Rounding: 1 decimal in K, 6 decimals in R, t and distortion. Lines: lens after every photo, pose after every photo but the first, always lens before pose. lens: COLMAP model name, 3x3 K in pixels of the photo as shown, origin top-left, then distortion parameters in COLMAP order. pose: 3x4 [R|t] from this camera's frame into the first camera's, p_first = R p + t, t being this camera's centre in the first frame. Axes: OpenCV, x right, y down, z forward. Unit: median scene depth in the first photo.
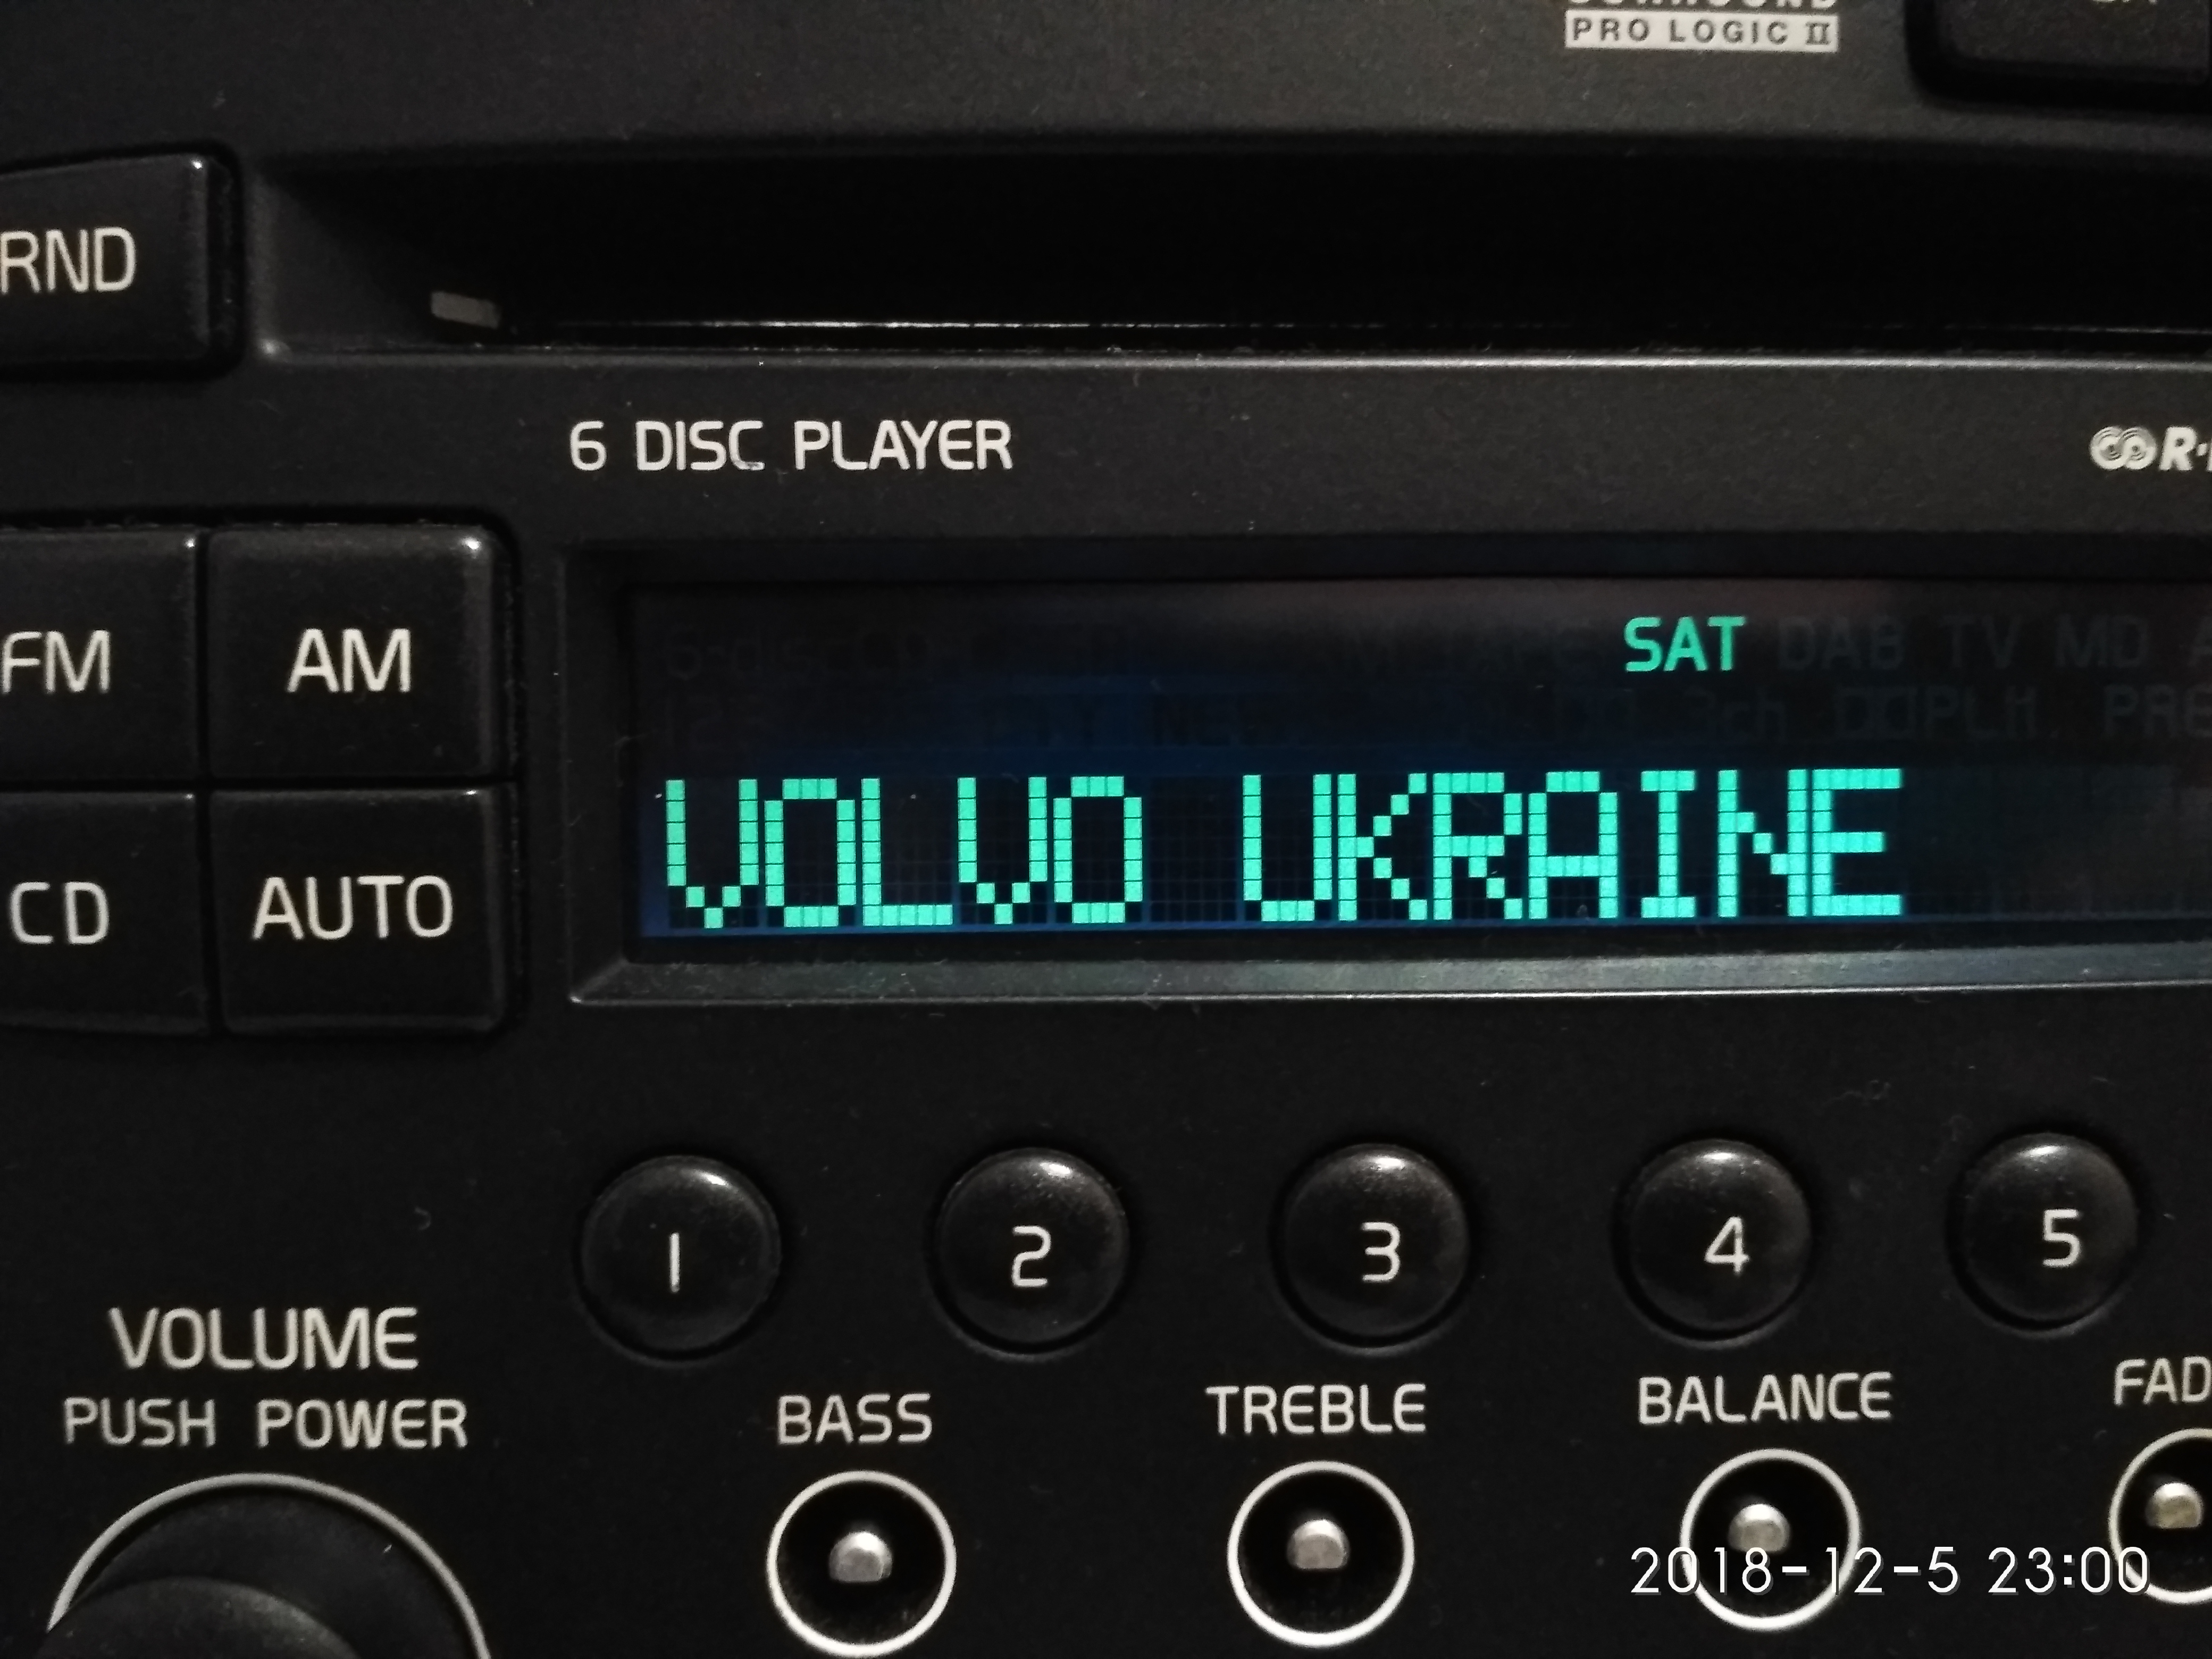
lens RADIAL K [[2041.7, 0, 1125.1], [0, 2041.7, 825.8], [0, 0, 1]] dist [0.031047, -0.182789]
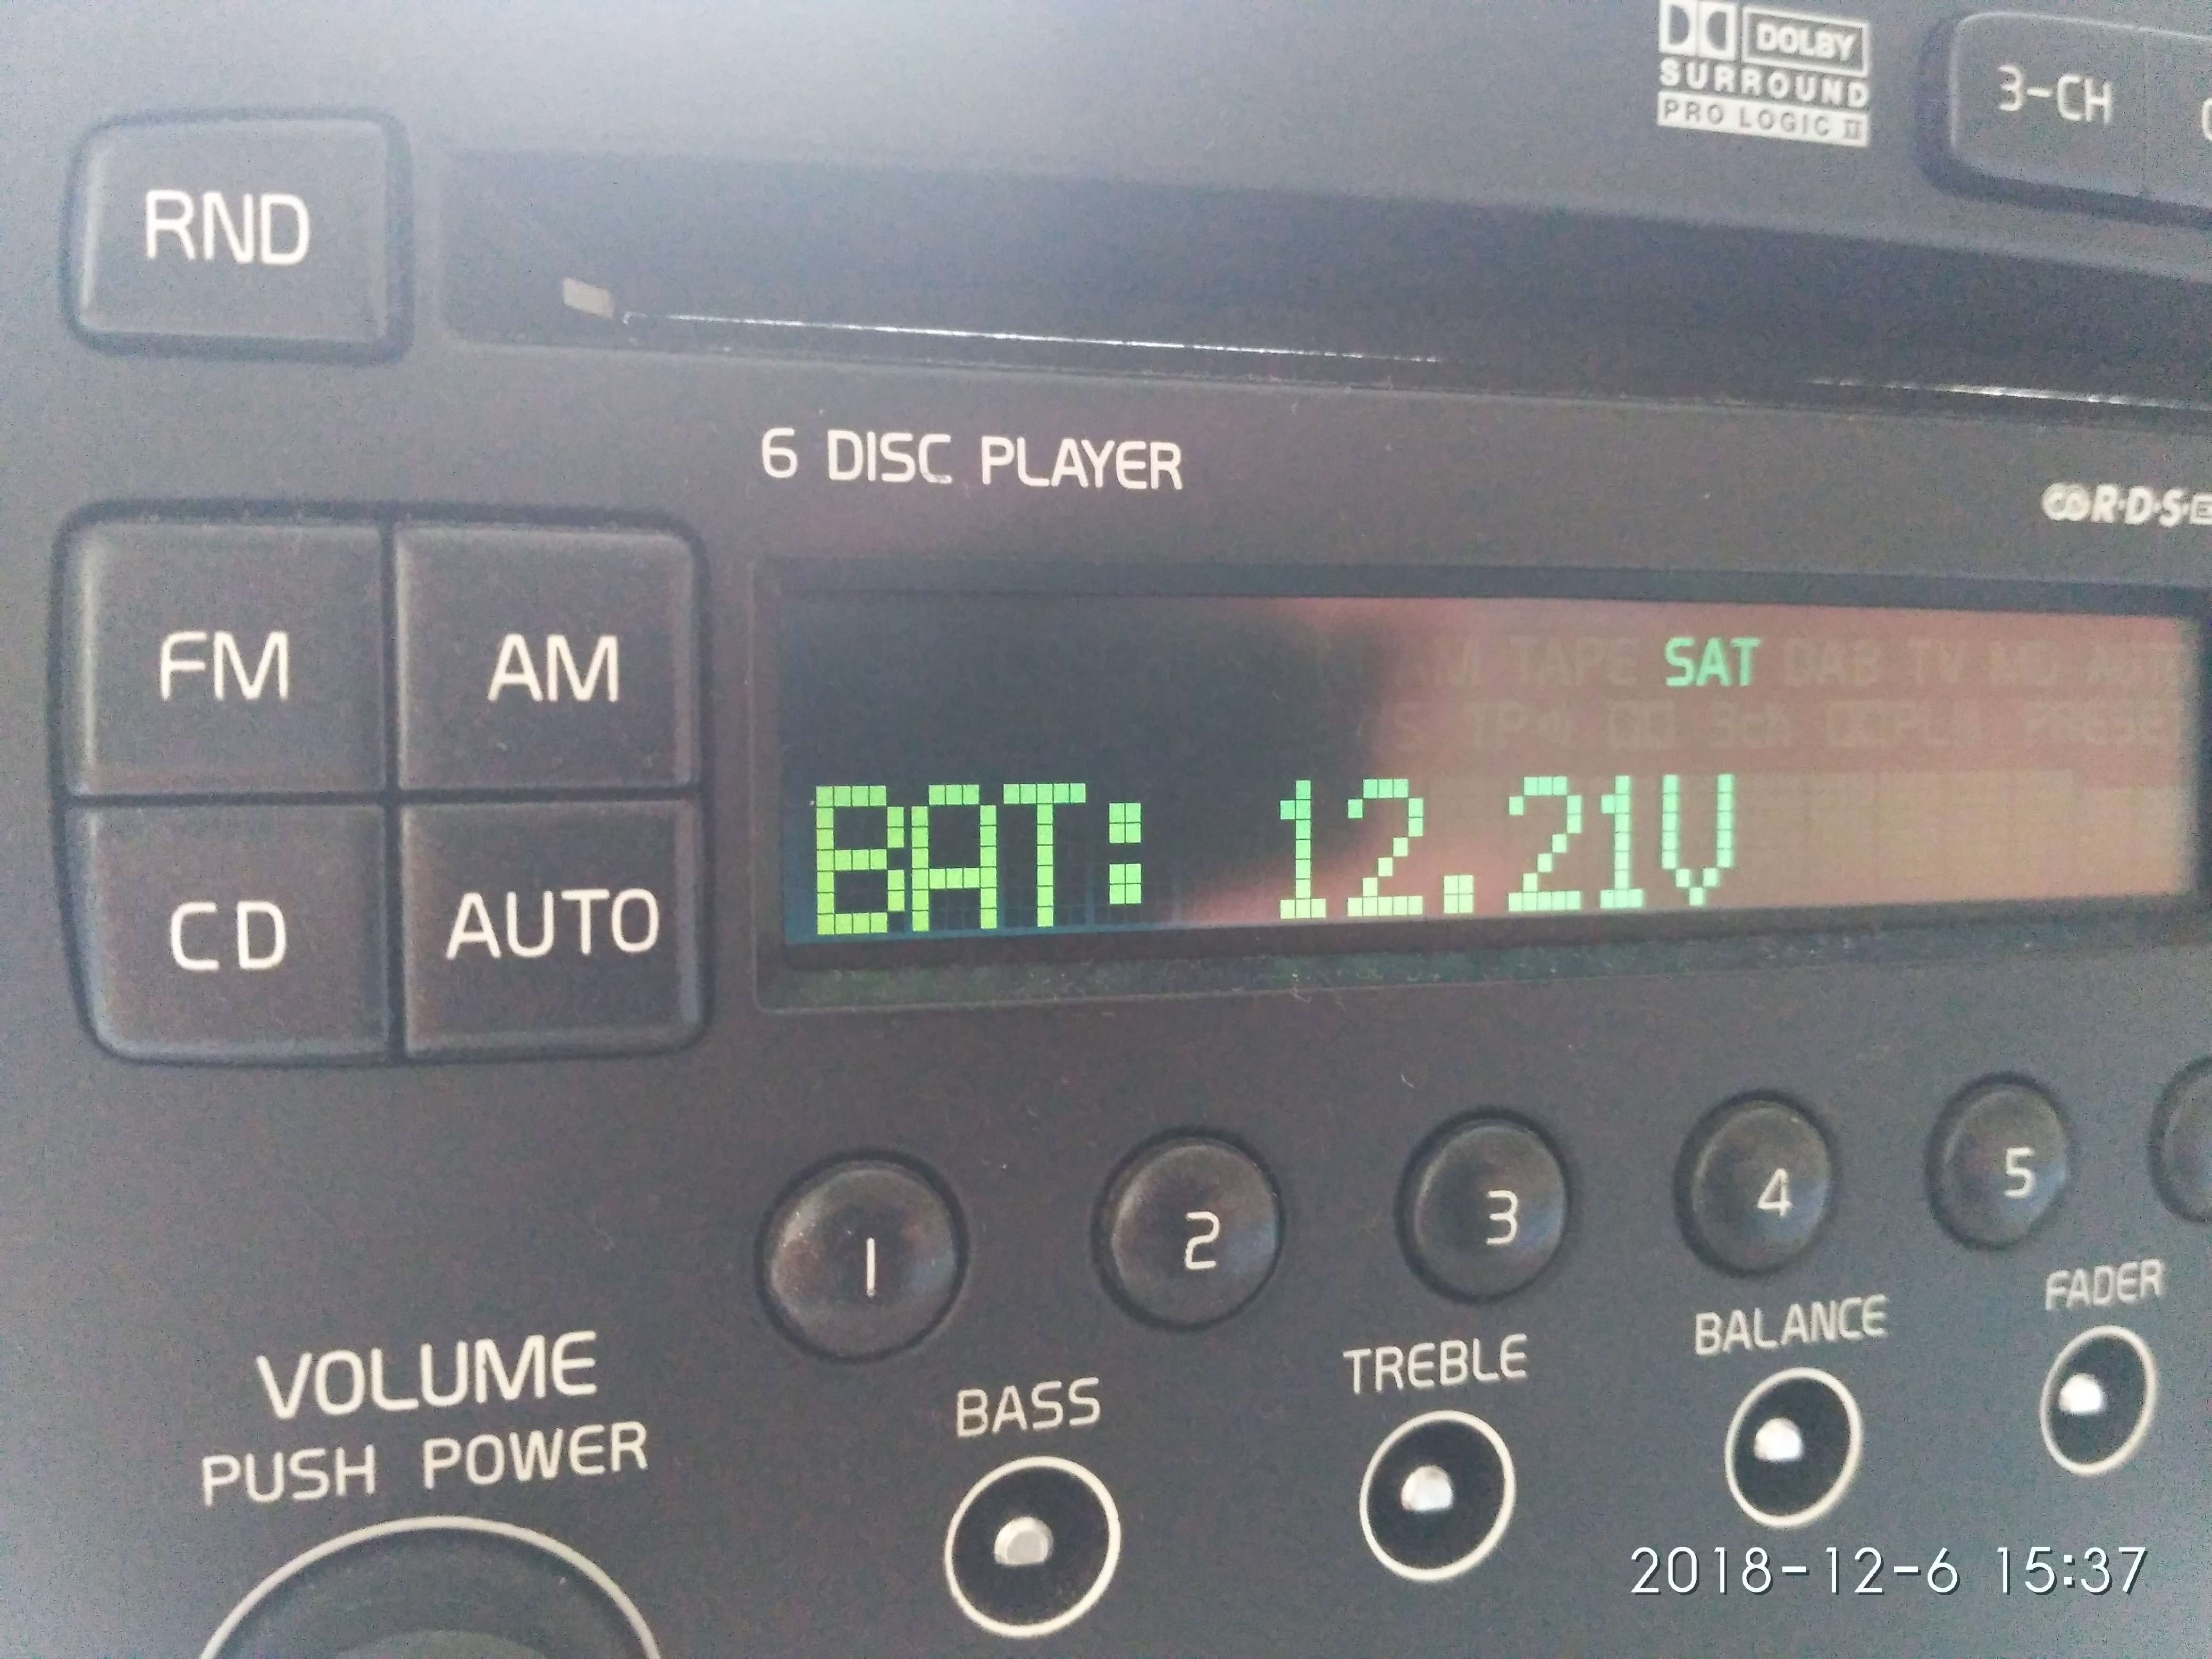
lens RADIAL K [[2041.7, 0, 1121.8], [0, 2041.7, 829.2], [0, 0, 1]] dist [0.031047, -0.182789]
pose [[0.966382, -0.008473, 0.256970, -0.352381], [0.003469, 0.999796, 0.019917, -0.022068], [-0.257086, -0.018356, 0.966214, -0.003194]]
